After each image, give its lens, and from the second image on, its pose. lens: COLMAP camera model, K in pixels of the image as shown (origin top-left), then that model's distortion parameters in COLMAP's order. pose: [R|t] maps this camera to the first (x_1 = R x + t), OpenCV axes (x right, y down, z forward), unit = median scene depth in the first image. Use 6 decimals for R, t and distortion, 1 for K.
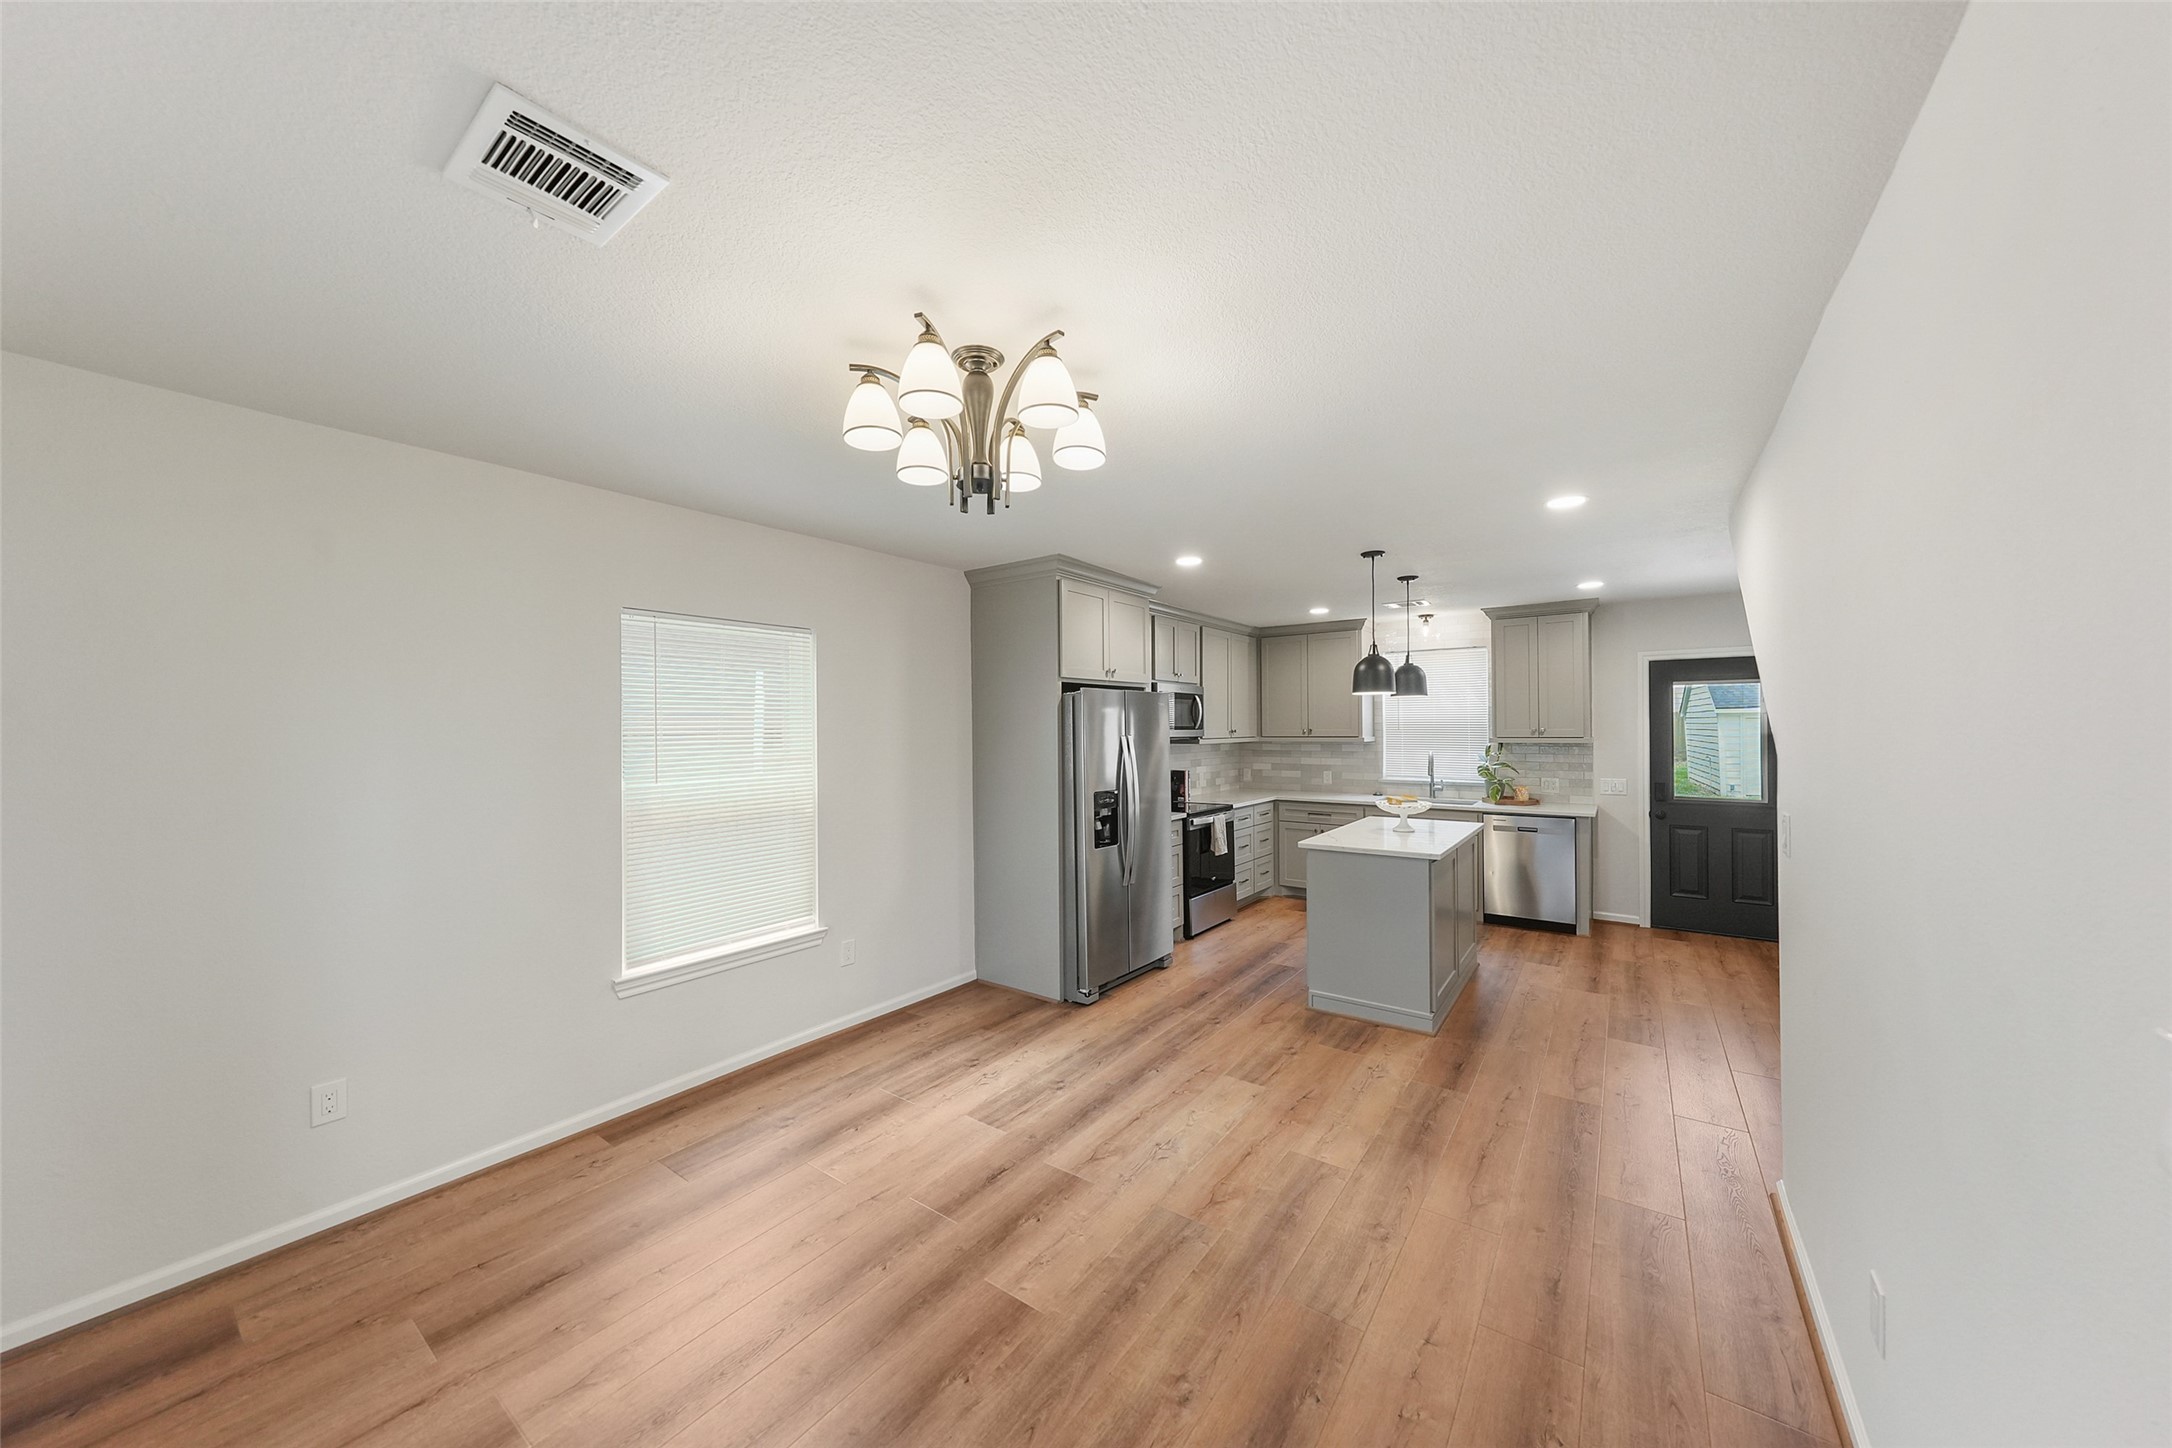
lens RADIAL K [[751.4, 0, 1082.6], [0, 751.4, 728.8], [0, 0, 1]] dist [-0.001328, 0.000045]
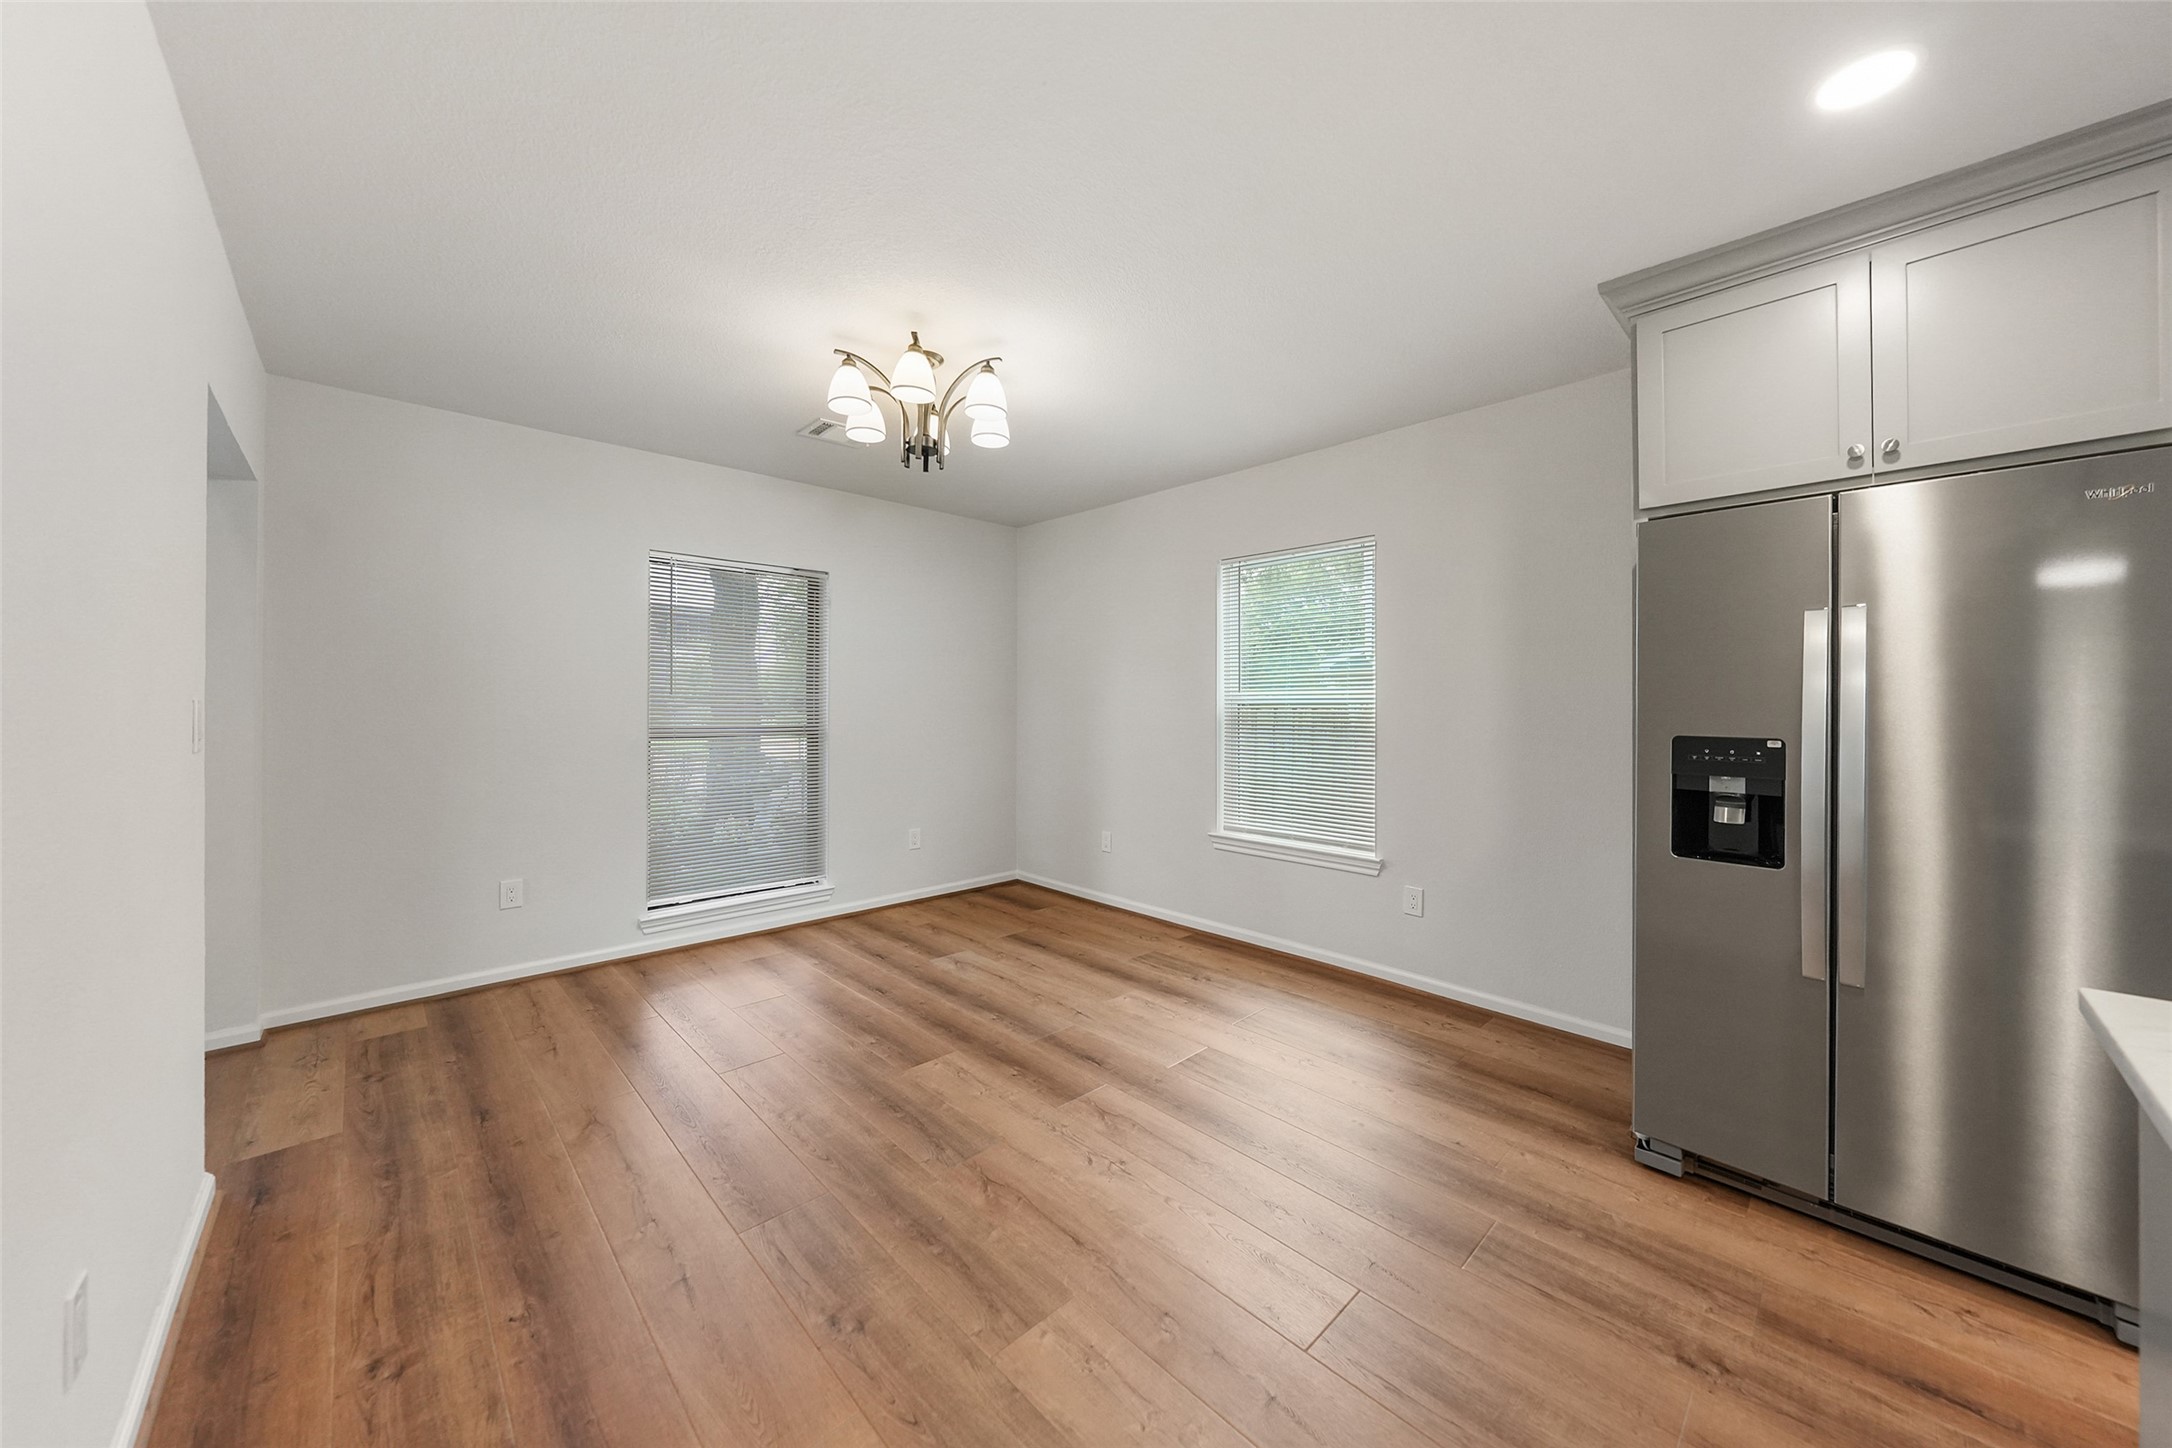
lens RADIAL K [[756.4, 0, 1085.1], [0, 756.4, 701.8], [0, 0, 1]] dist [-0.001207, -0.000215]
pose [[-0.175725, 0.005787, -0.984422, 0.540326], [-0.002395, 0.999977, 0.006306, 0.059381], [0.984436, 0.003466, -0.175707, 0.702294]]
